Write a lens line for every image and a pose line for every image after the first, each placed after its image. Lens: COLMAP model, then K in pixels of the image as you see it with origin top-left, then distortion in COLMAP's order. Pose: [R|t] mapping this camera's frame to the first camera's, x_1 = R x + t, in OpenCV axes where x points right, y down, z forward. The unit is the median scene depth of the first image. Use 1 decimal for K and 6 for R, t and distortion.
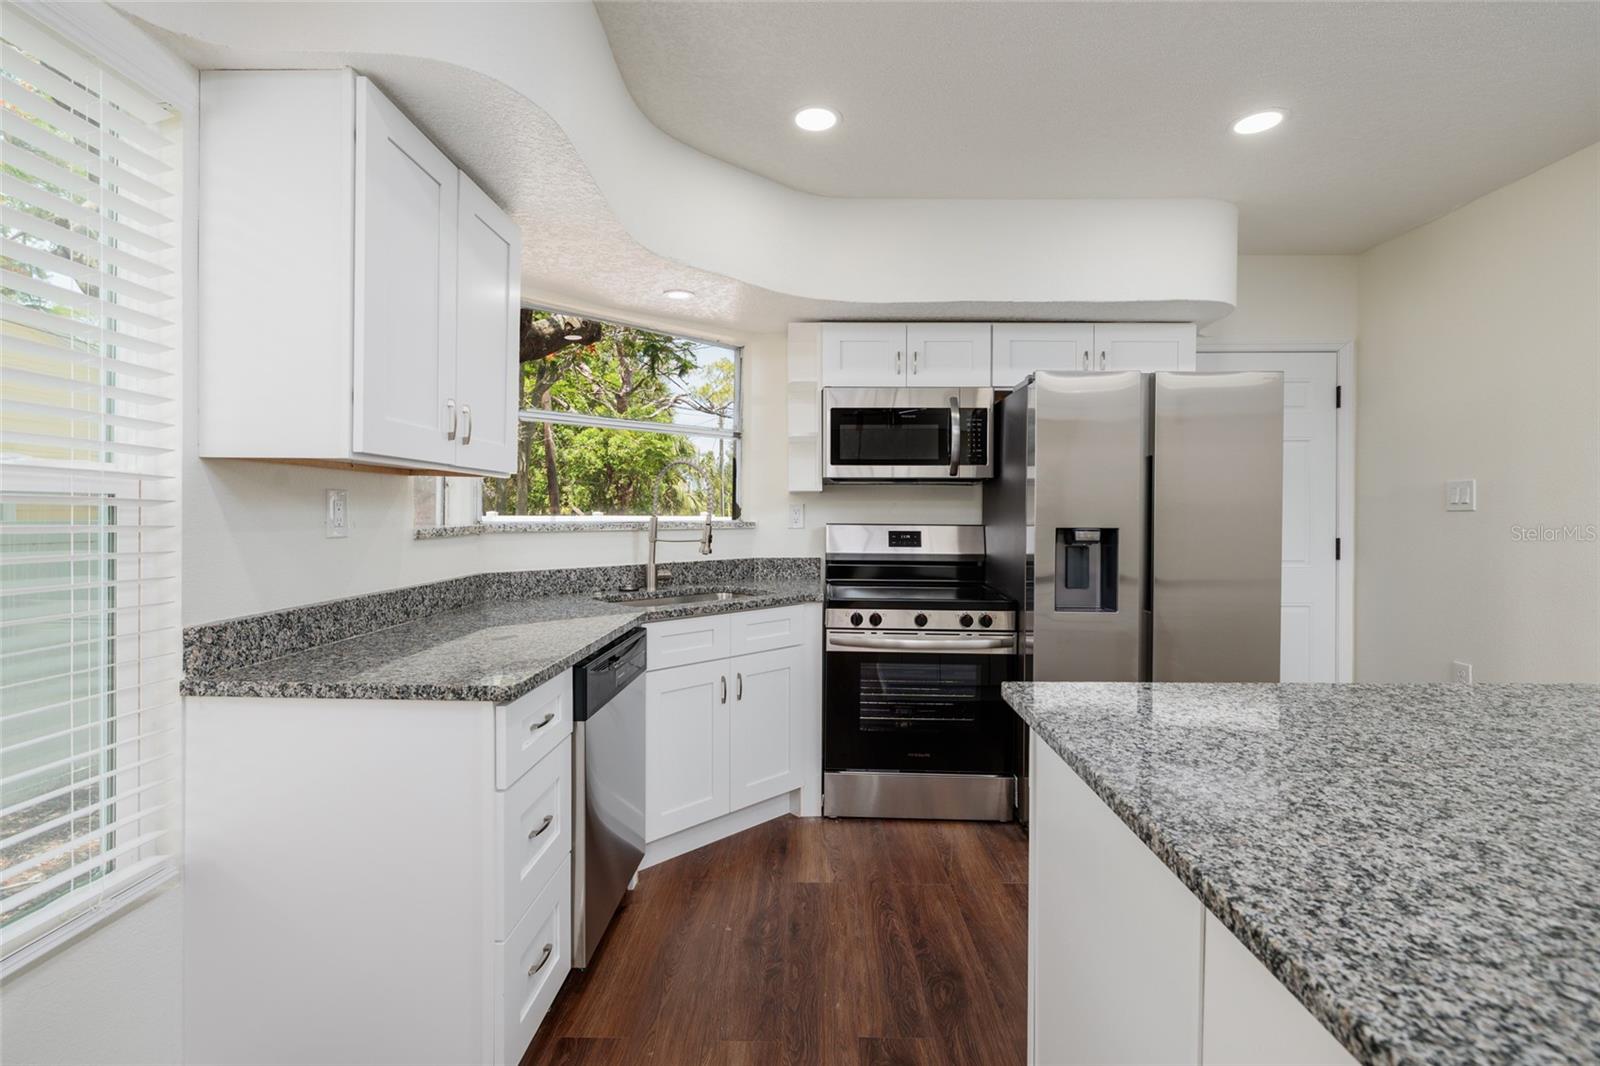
lens RADIAL K [[714.9, 0, 786.4], [0, 714.9, 520.0], [0, 0, 1]] dist [-0.012988, 0.000722]
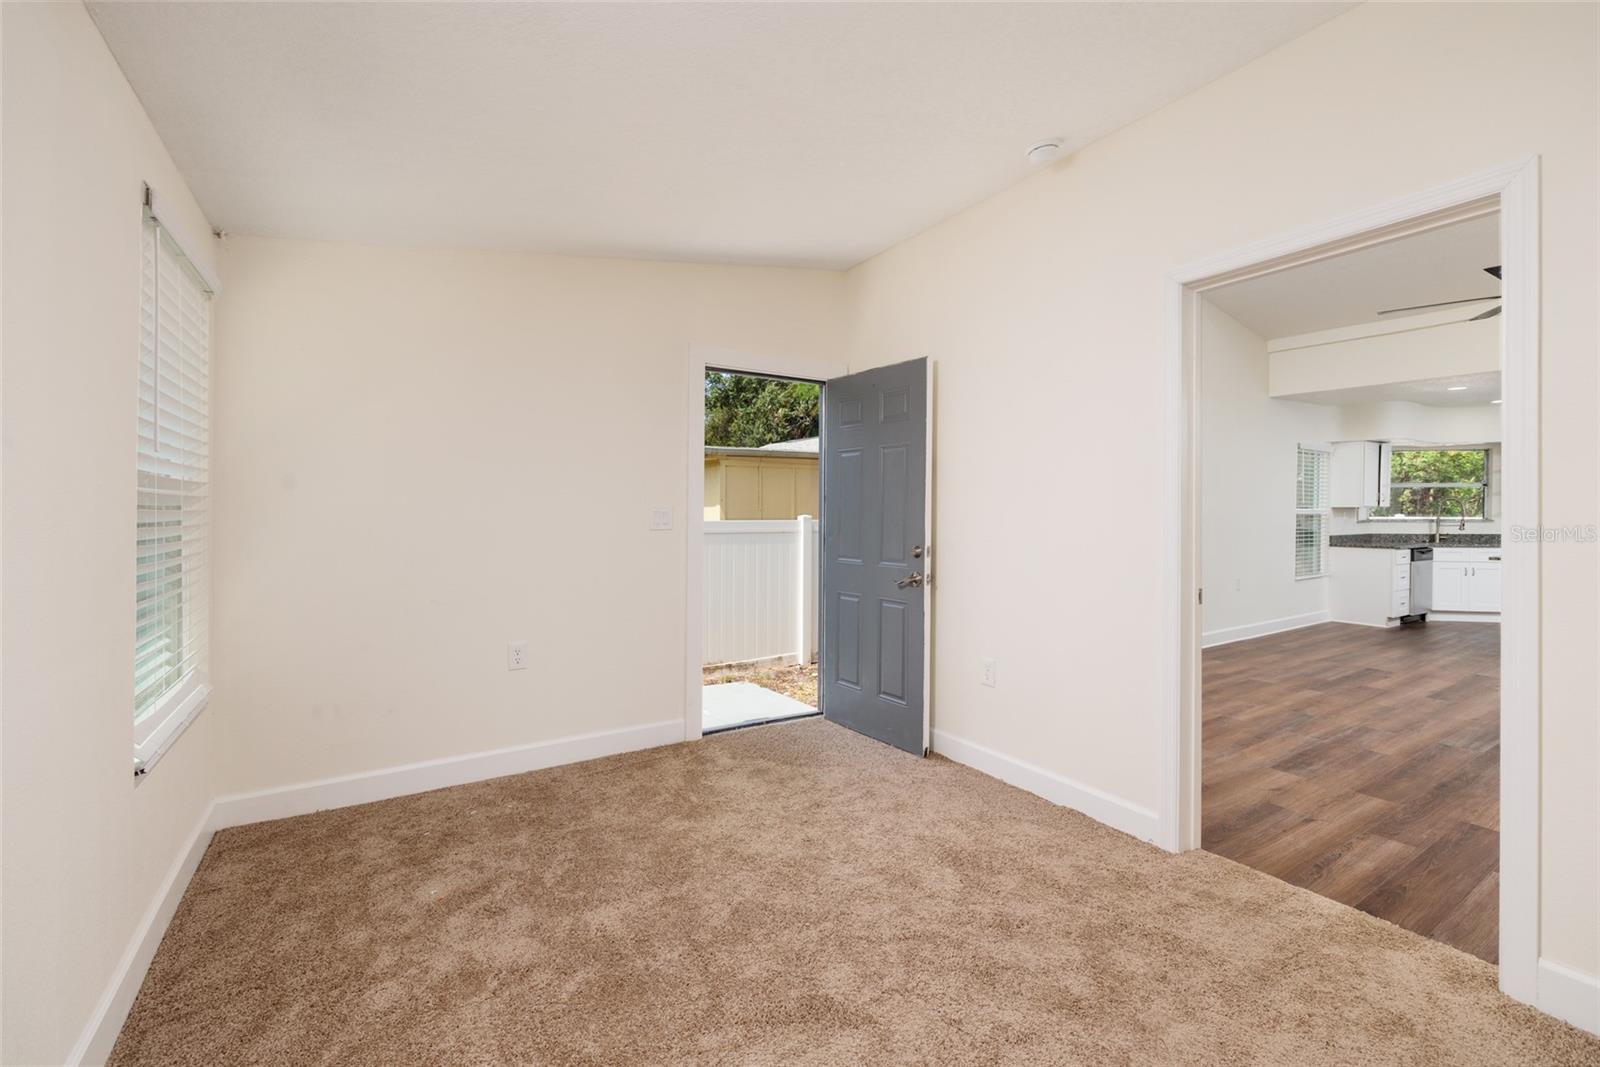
lens RADIAL K [[684.1, 0, 798.4], [0, 684.1, 524.0], [0, 0, 1]] dist [0.007655, 0.000037]
pose [[0.575851, 0.009215, -0.817503, 0.655004], [-0.004354, 0.999957, 0.008205, 0.011424], [0.817543, -0.001165, 0.575866, -2.966883]]
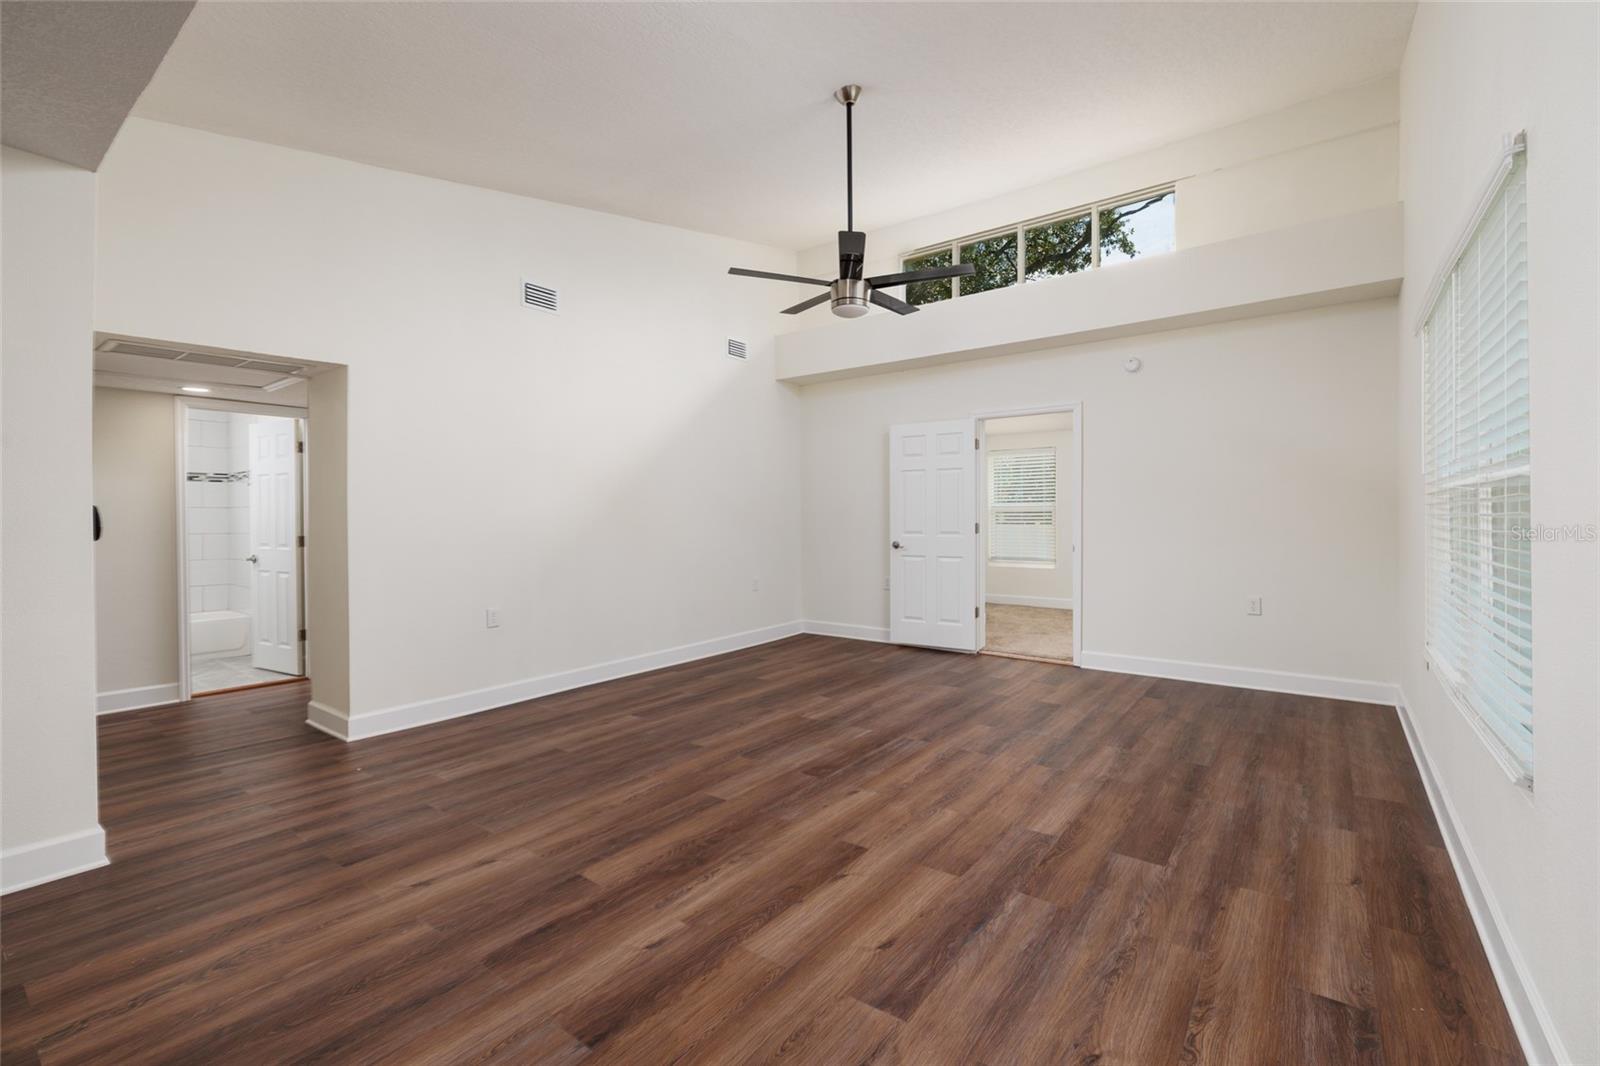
lens RADIAL K [[684.1, 0, 806.4], [0, 684.1, 527.8], [0, 0, 1]] dist [0.007655, 0.000037]
pose [[-0.817440, -0.003349, 0.576004, -0.294889], [0.008099, 0.999817, 0.017306, 0.012188], [-0.575957, 0.018812, -0.817264, 0.076924]]
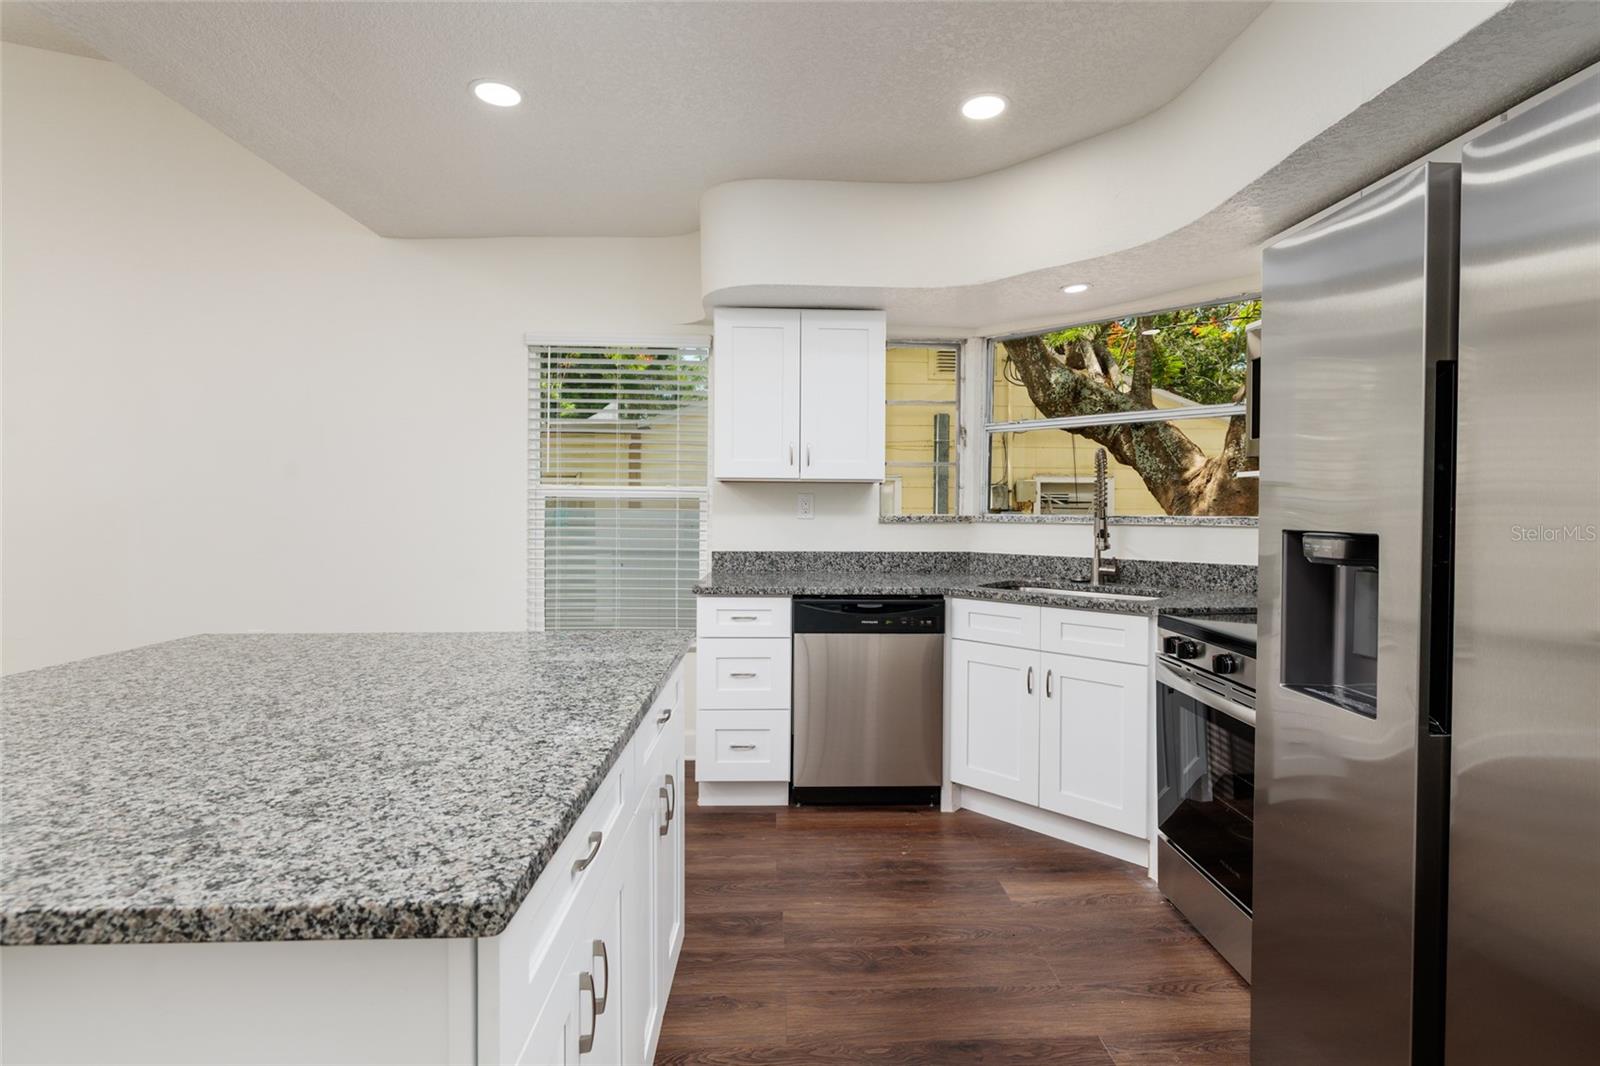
lens RADIAL K [[714.9, 0, 809.5], [0, 714.9, 517.0], [0, 0, 1]] dist [-0.012988, 0.000722]
pose [[0.075771, 0.009645, -0.997079, 0.819015], [-0.016289, 0.999832, 0.008434, 0.002905], [0.996992, 0.015602, 0.075915, 0.557503]]
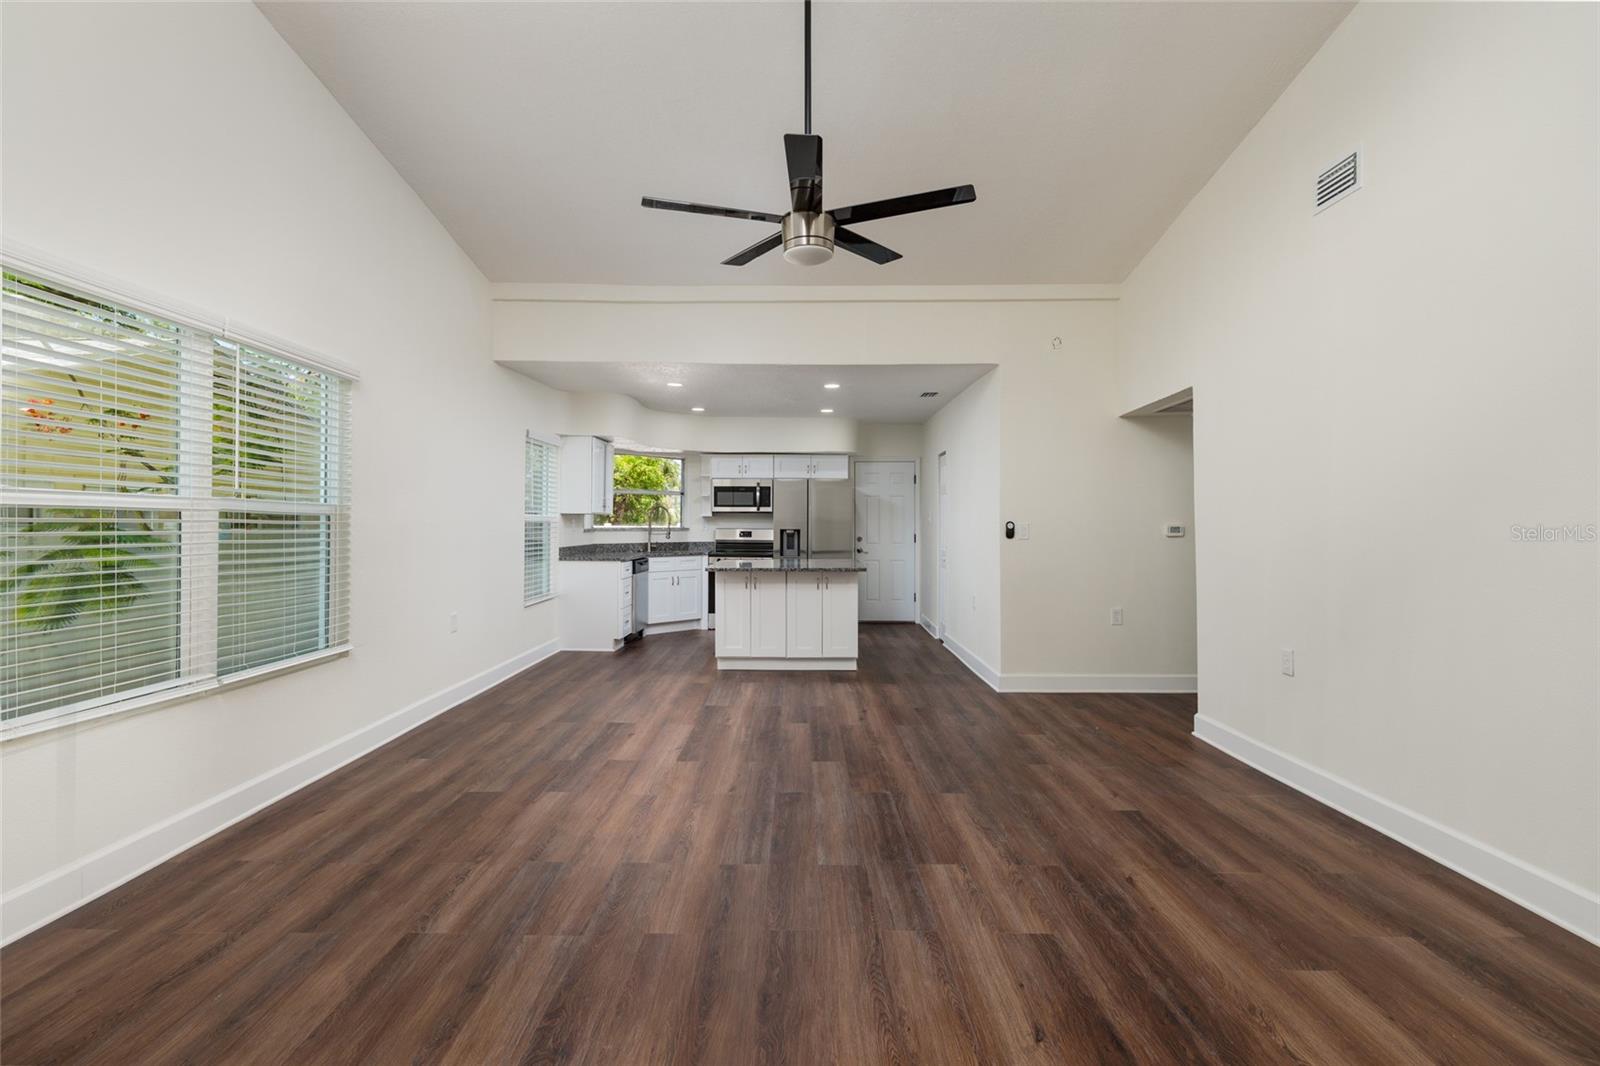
lens RADIAL K [[755.5, 0, 798.3], [0, 755.5, 528.5], [0, 0, 1]] dist [-0.004546, -0.000091]
pose [[0.999710, -0.000465, 0.024096, 0.350654], [0.000516, 0.999998, -0.002136, 0.013593], [-0.024095, 0.002148, 0.999707, -2.129143]]
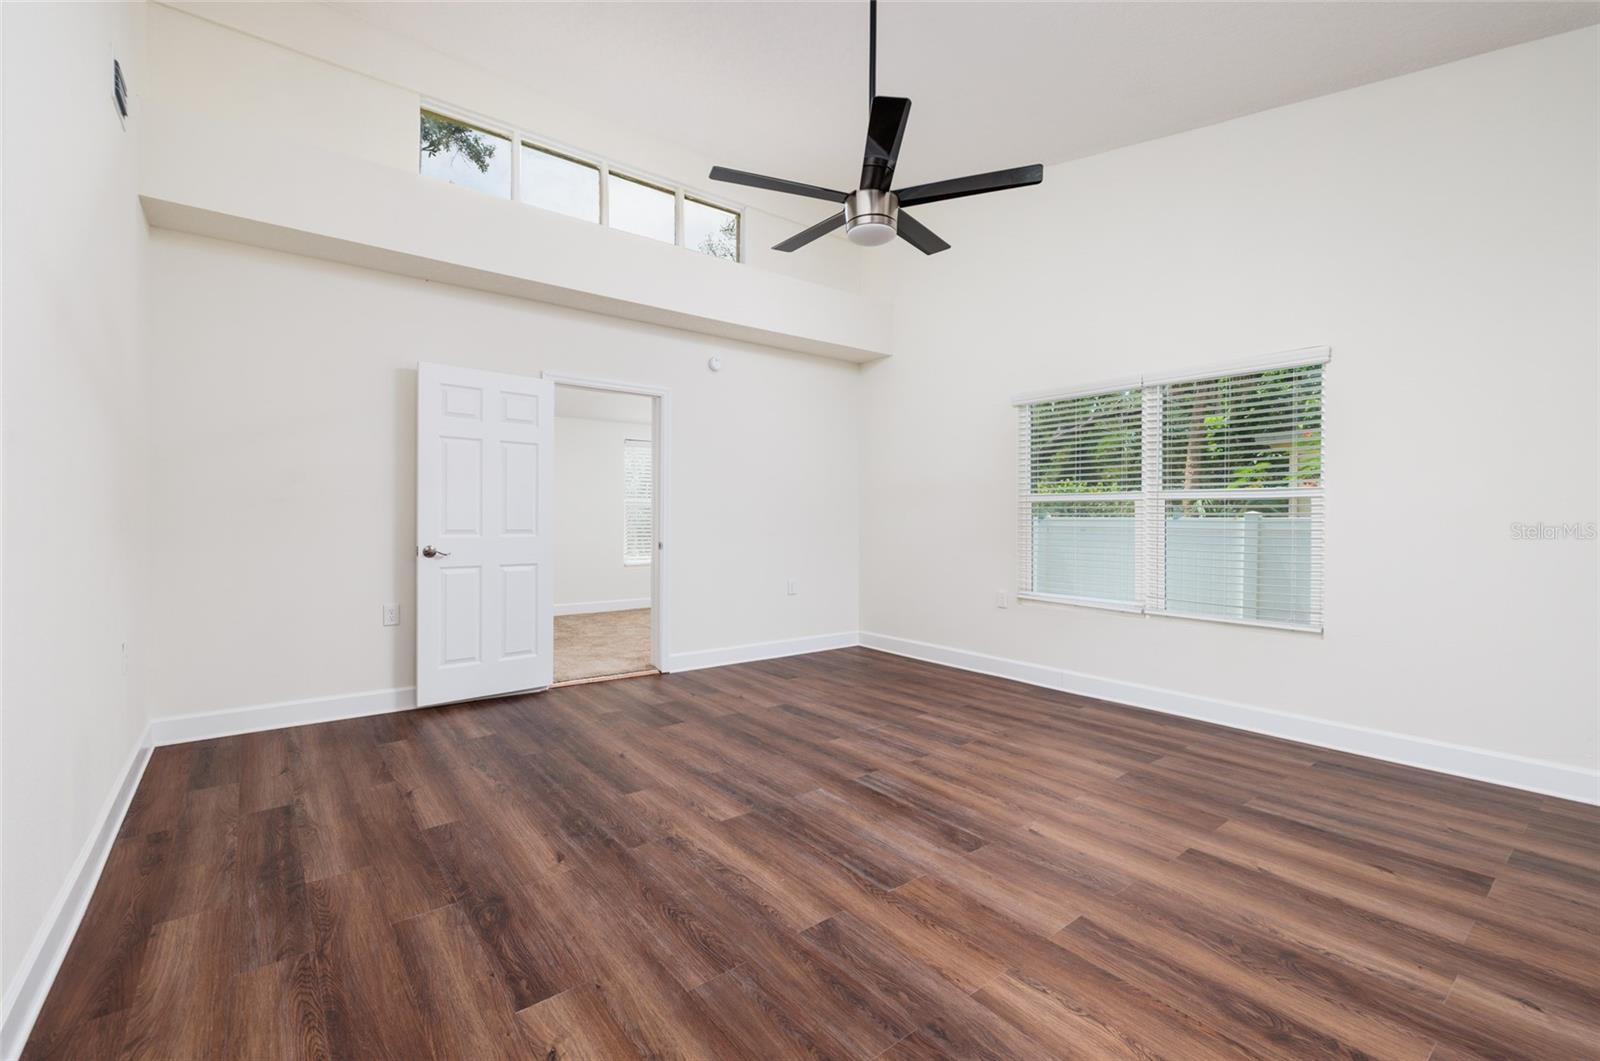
lens RADIAL K [[684.1, 0, 799.1], [0, 684.1, 533.2], [0, 0, 1]] dist [0.007655, 0.000037]
pose [[-0.772482, 0.009427, -0.634967, 1.102759], [-0.009111, 0.999622, 0.025924, 0.025639], [0.634972, 0.025811, -0.772104, -0.343881]]
